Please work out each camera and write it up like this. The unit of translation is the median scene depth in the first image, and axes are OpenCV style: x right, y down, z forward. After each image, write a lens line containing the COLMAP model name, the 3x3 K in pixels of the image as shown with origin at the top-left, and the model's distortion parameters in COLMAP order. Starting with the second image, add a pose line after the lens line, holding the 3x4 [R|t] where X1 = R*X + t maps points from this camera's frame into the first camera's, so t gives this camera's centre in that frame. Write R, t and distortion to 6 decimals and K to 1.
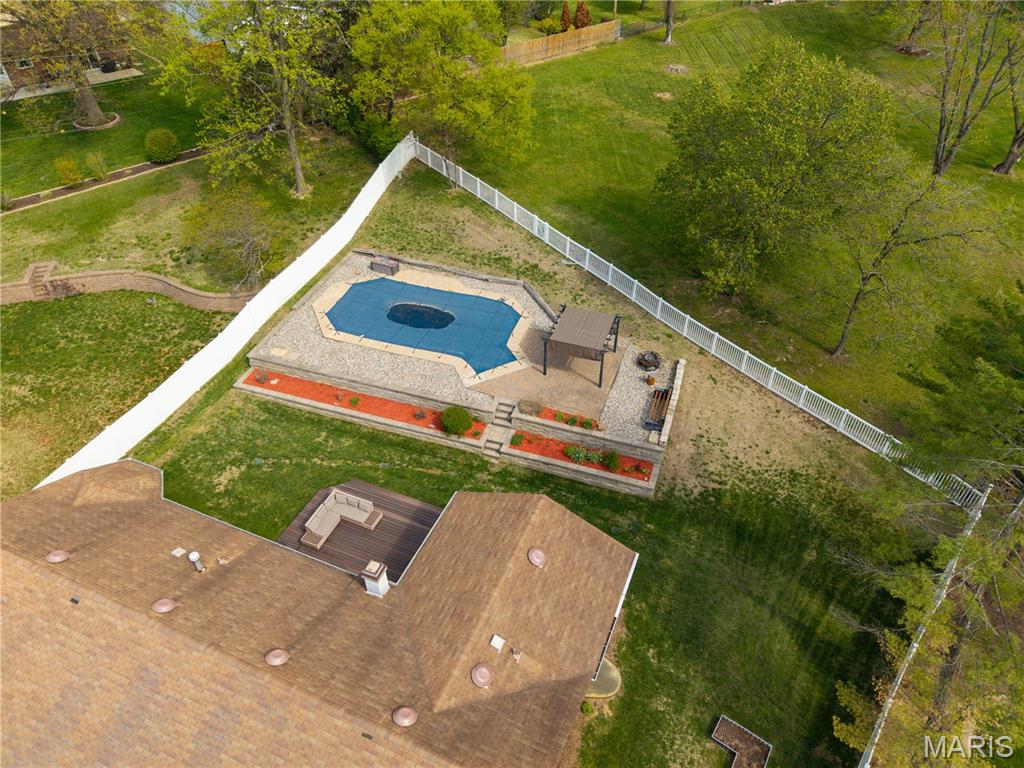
lens RADIAL K [[683.1, 0, 512.1], [0, 683.1, 385.7], [0, 0, 1]] dist [0.047668, -0.063652]
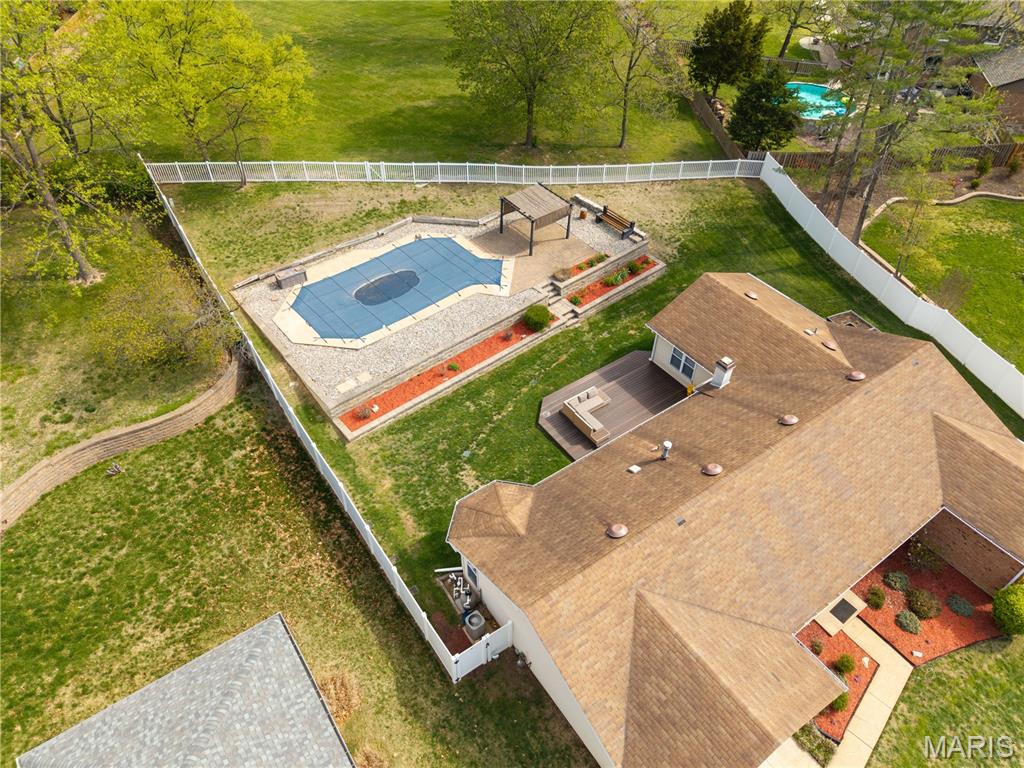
lens RADIAL K [[687.6, 0, 512.4], [0, 687.6, 386.1], [0, 0, 1]] dist [0.016907, -0.014675]
pose [[0.520553, -0.595646, 0.611744, -0.802979], [0.554342, 0.780705, 0.288453, -0.194419], [-0.649407, 0.188960, 0.736590, 0.202982]]
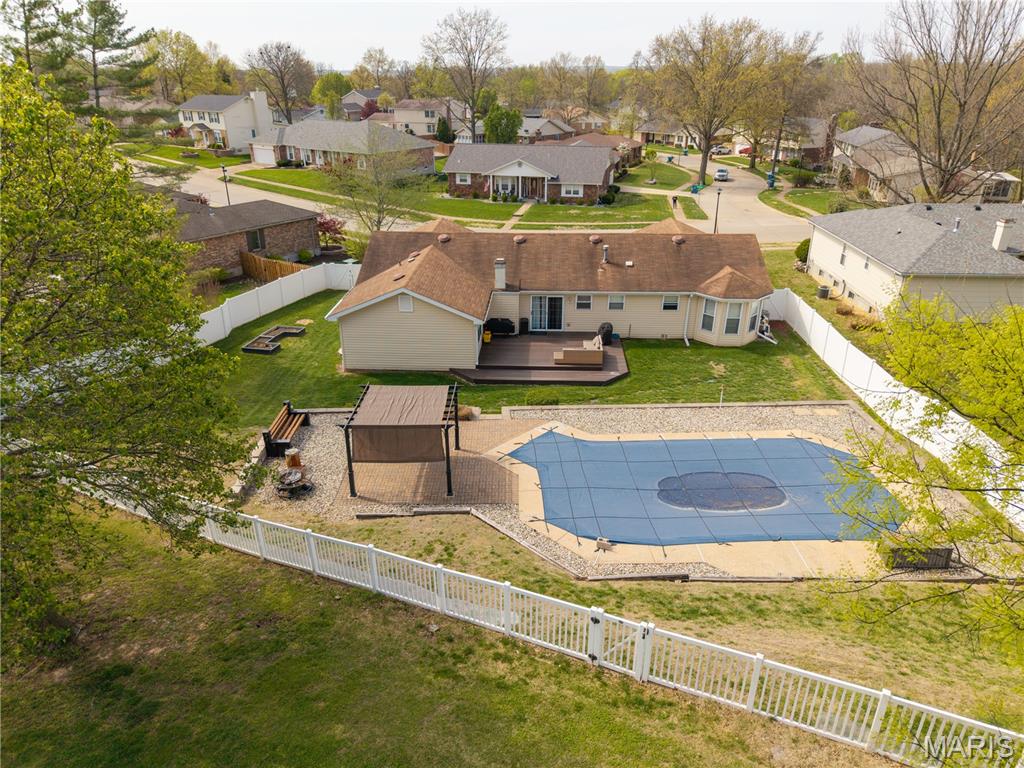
lens RADIAL K [[682.0, 0, 511.6], [0, 682.0, 387.9], [0, 0, 1]] dist [0.048018, -0.078420]
pose [[-0.938352, 0.148565, -0.312129, 0.195493], [-0.223498, 0.428092, 0.875663, -0.633539], [0.263713, 0.891440, -0.368496, 1.193218]]
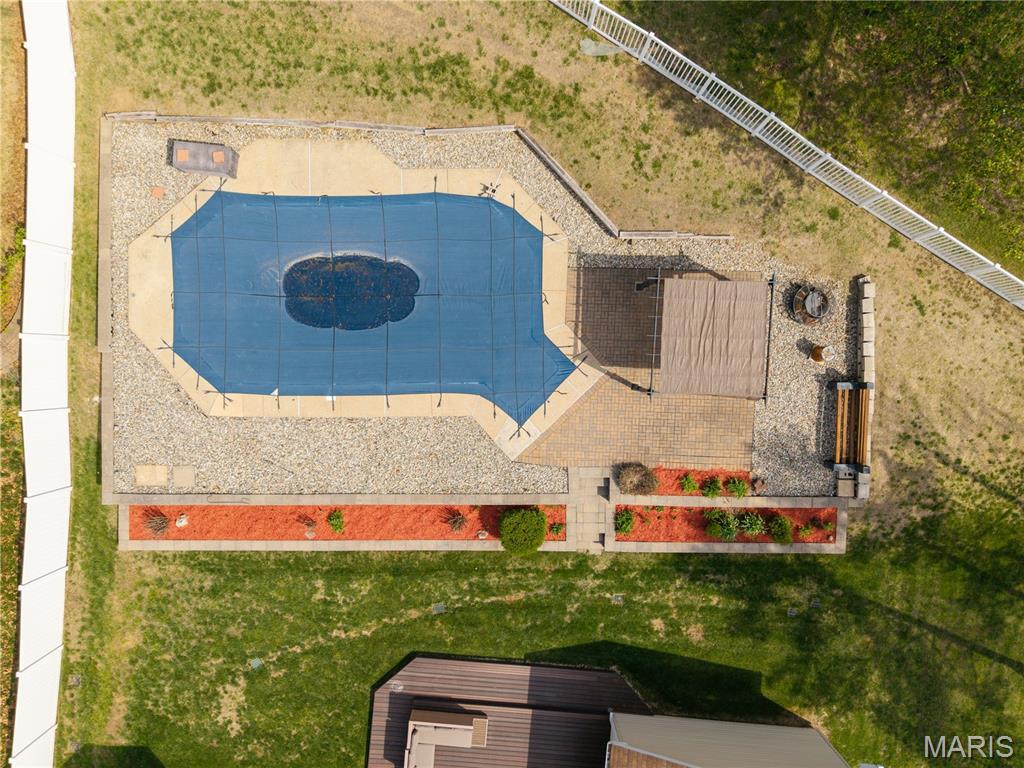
lens RADIAL K [[696.1, 0, 511.2], [0, 696.1, 384.7], [0, 0, 1]] dist [0.006513, -0.003089]
pose [[0.949457, -0.313878, -0.003301, -0.045831], [0.203331, 0.606981, 0.768265, -0.475012], [-0.239138, -0.730106, 0.640123, 0.651450]]
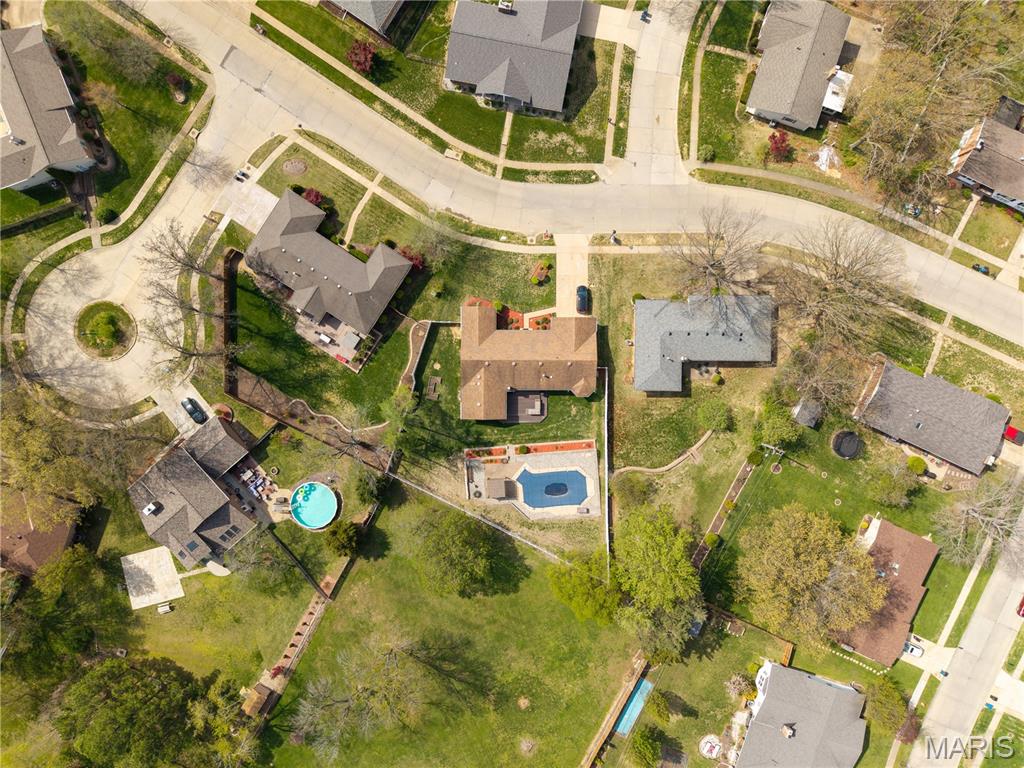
lens RADIAL K [[710.6, 0, 511.0], [0, 710.6, 386.1], [0, 0, 1]] dist [0.122747, -0.002435]
pose [[-0.919833, 0.392231, 0.007950, -0.169599], [-0.258941, -0.622225, 0.738773, -2.223341], [0.294716, 0.677489, 0.673907, -1.541551]]
